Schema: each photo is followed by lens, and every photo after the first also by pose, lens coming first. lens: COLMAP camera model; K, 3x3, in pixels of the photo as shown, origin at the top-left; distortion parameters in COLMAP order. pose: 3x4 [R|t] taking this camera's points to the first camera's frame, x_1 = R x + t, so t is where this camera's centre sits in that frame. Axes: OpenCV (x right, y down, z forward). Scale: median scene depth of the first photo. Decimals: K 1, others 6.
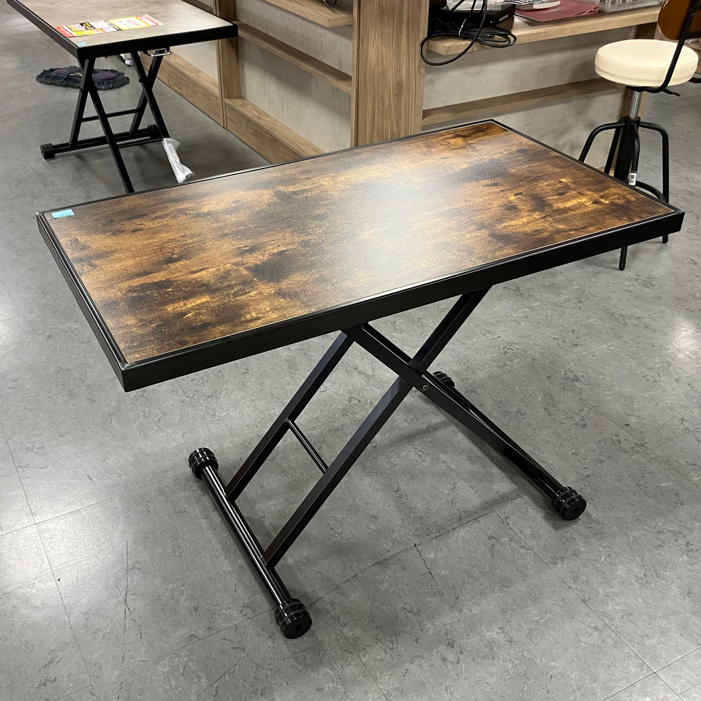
lens RADIAL K [[737.7, 0, 350.5], [0, 737.7, 350.5], [0, 0, 1]] dist [0.016862, -0.000629]
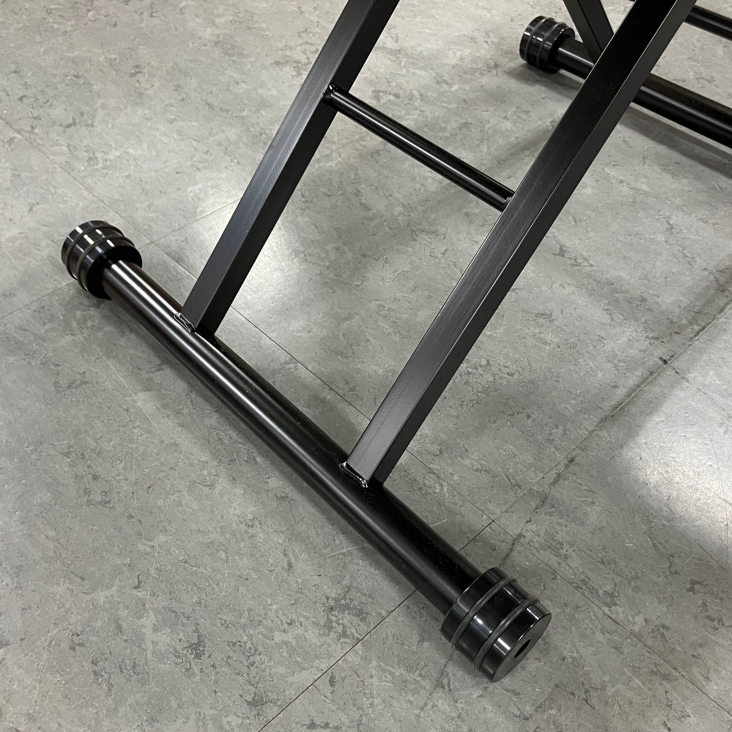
lens RADIAL K [[675.1, 0, 366.0], [0, 675.1, 366.0], [0, 0, 1]] dist [0.021800, -0.006138]
pose [[0.963014, -0.181620, 0.199045, -0.154397], [0.117083, 0.947368, 0.297968, 0.122581], [-0.242686, -0.263643, 0.933593, 0.644908]]
